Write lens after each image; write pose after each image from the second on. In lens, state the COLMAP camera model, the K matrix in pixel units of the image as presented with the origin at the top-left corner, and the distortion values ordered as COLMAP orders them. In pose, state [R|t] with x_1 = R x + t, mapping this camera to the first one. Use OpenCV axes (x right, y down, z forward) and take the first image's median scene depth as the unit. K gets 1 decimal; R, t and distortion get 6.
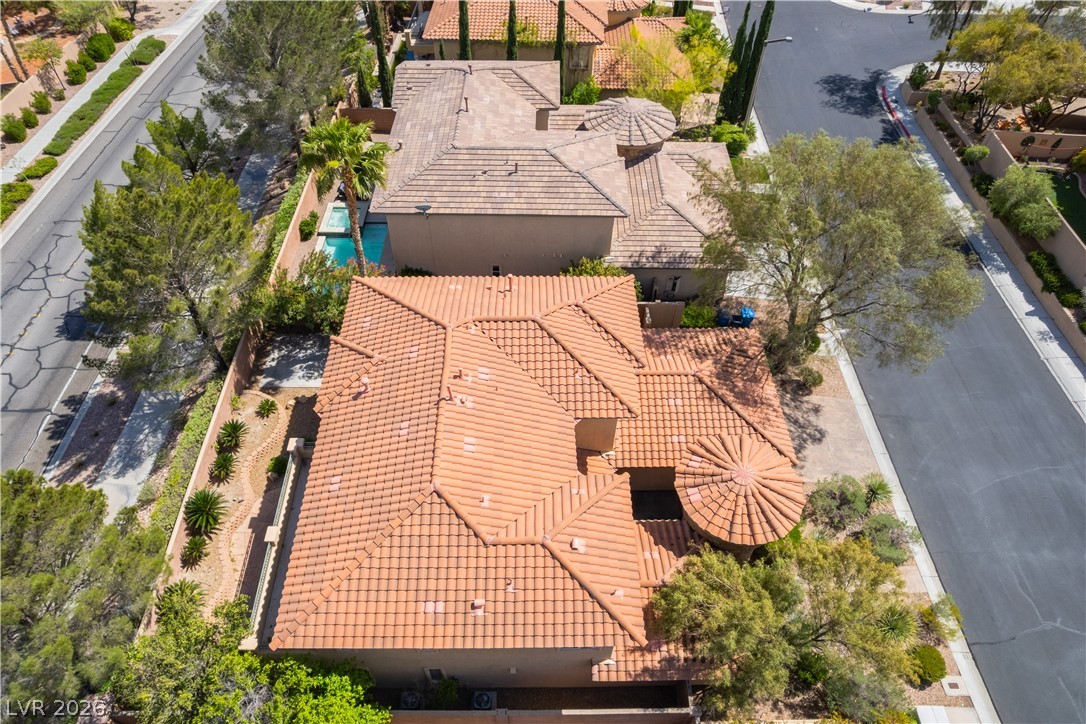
lens RADIAL K [[709.9, 0, 546.2], [0, 709.9, 373.1], [0, 0, 1]] dist [-0.082657, 0.078990]
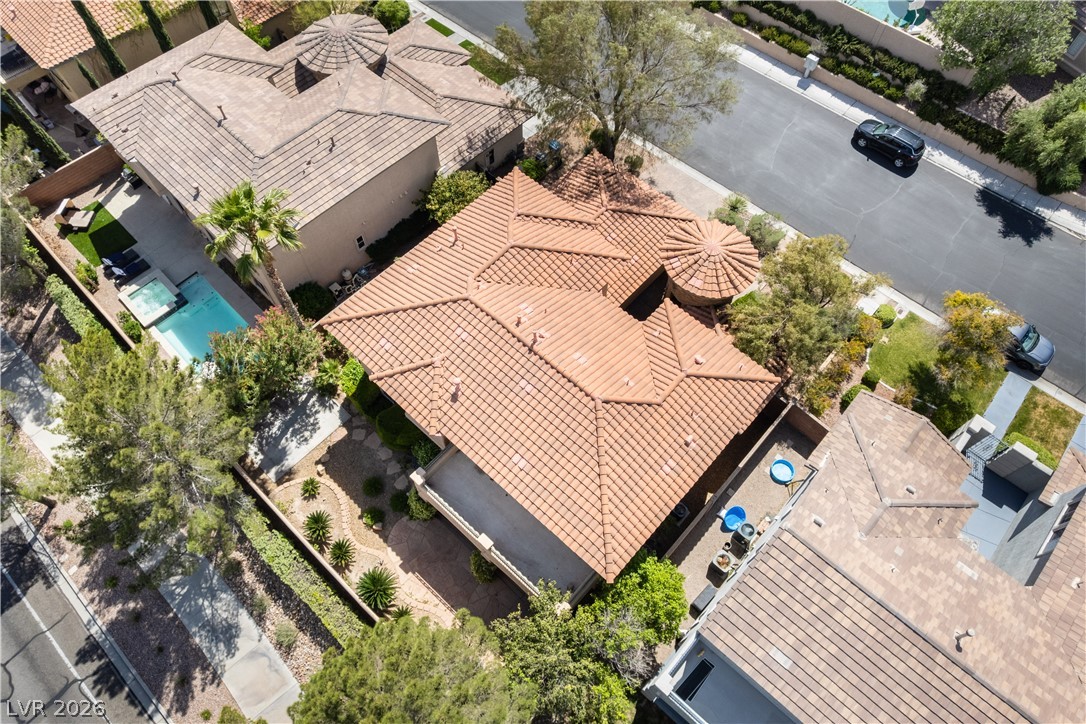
lens RADIAL K [[691.7, 0, 546.0], [0, 691.7, 361.4], [0, 0, 1]] dist [-0.074756, 0.068022]
pose [[0.685734, -0.639439, 0.347688, -0.376571], [0.554072, 0.768367, 0.320338, -0.201628], [-0.471989, -0.027023, 0.881190, 0.010279]]
